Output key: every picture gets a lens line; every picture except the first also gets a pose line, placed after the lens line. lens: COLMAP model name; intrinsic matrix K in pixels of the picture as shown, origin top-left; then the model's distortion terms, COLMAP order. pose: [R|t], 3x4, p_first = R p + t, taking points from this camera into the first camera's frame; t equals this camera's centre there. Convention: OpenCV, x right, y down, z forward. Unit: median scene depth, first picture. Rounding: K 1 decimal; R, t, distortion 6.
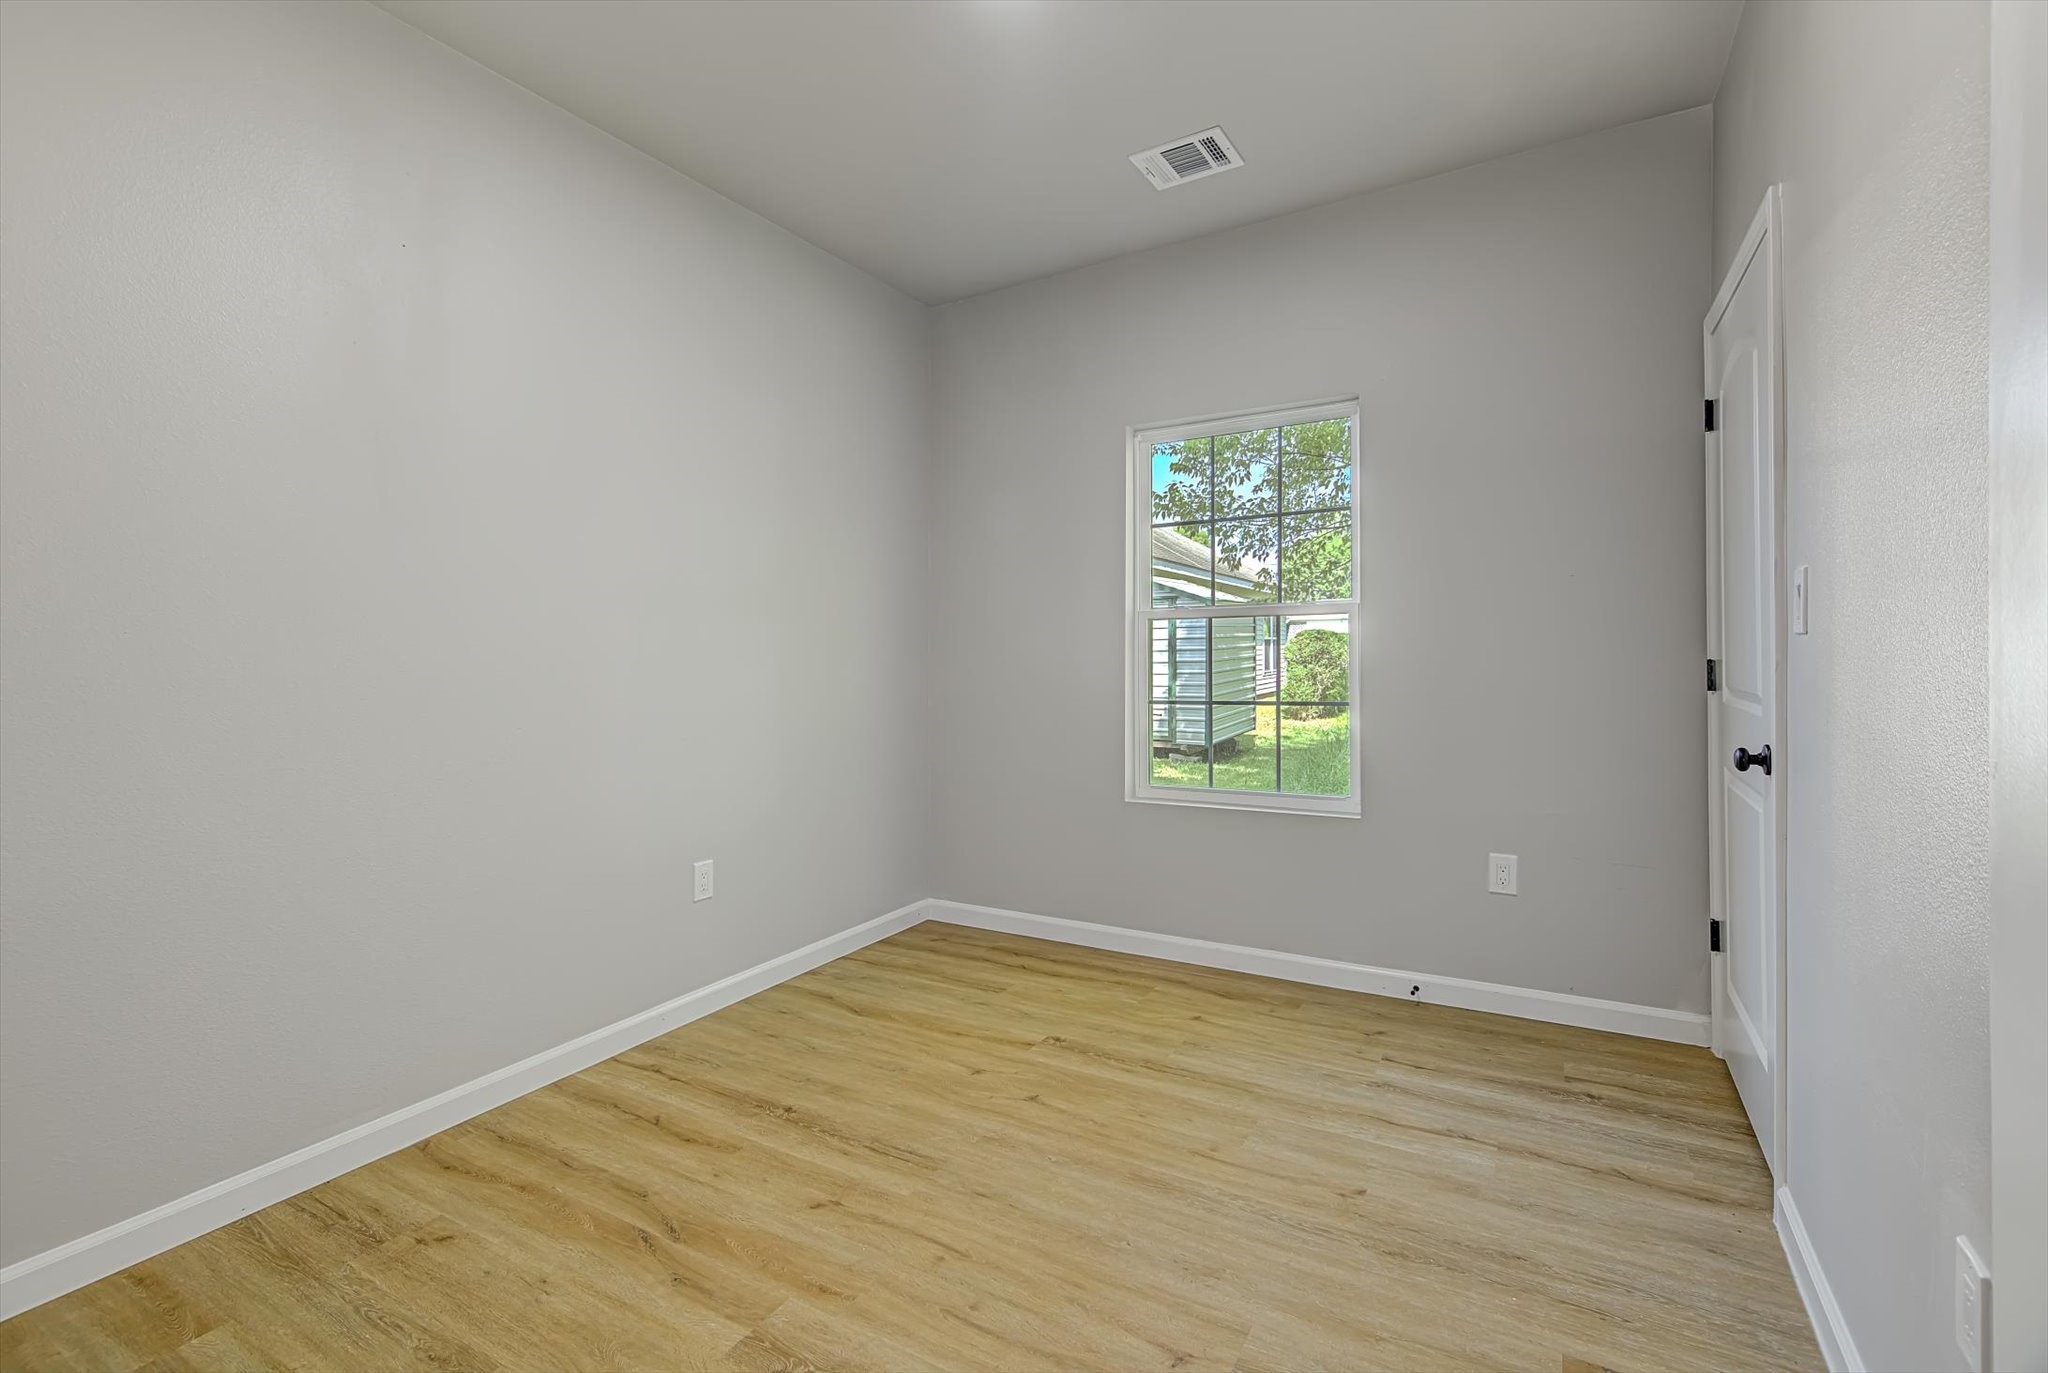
lens RADIAL K [[908.8, 0, 1014.7], [0, 908.8, 681.4], [0, 0, 1]] dist [0.012235, -0.000728]
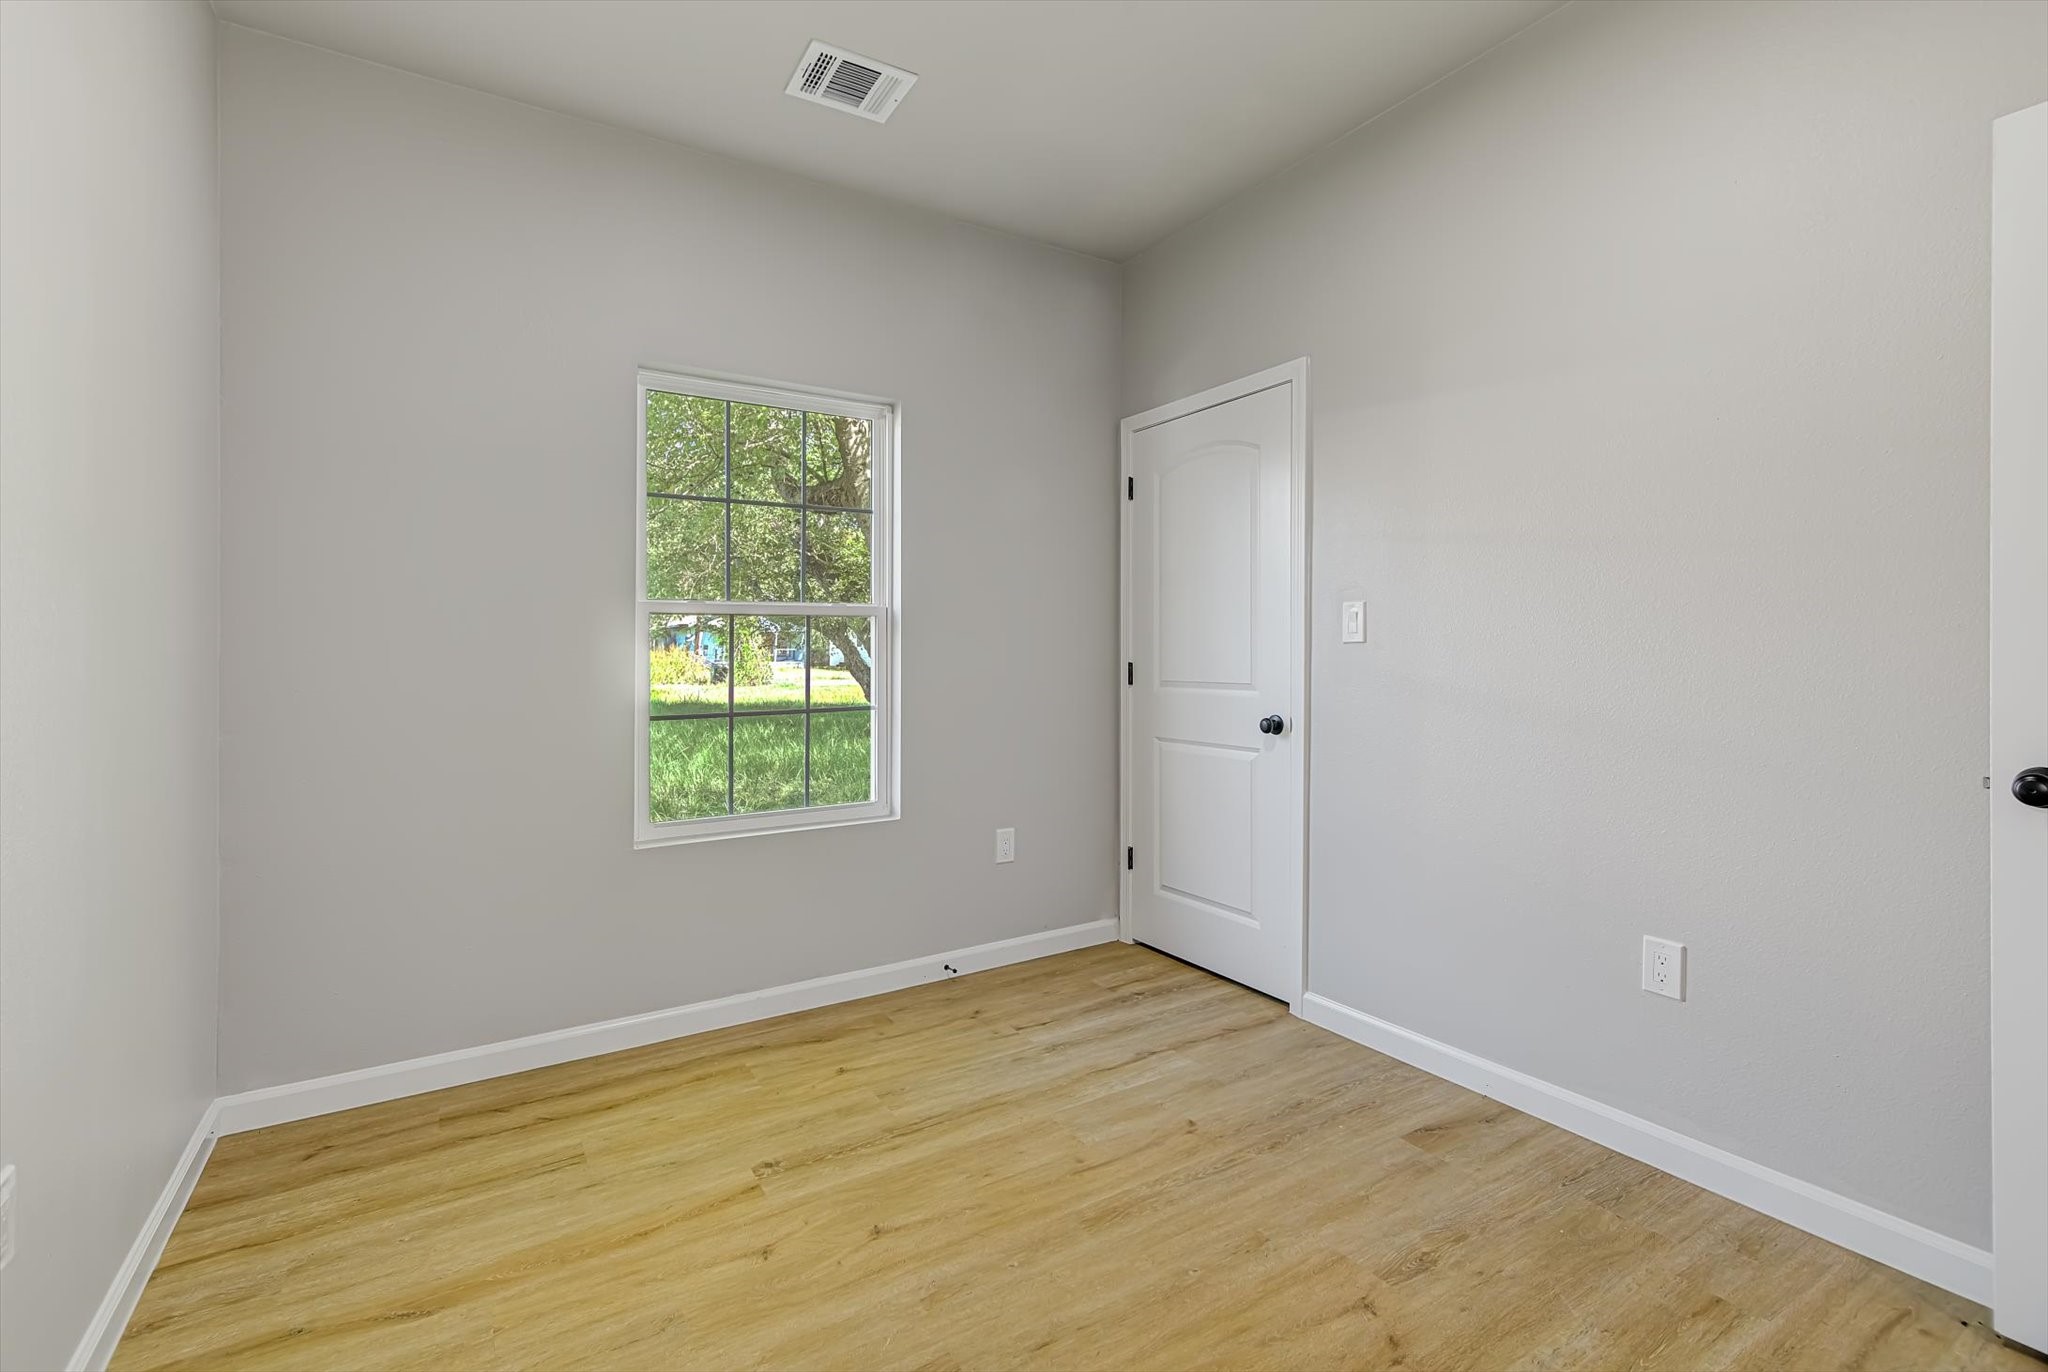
lens RADIAL K [[908.8, 0, 1014.7], [0, 908.8, 680.9], [0, 0, 1]] dist [0.012235, -0.000728]
pose [[0.468264, -0.012589, 0.883499, -0.540201], [0.023728, 0.999717, 0.001668, -0.002371], [-0.883270, 0.020183, 0.468430, 0.480261]]
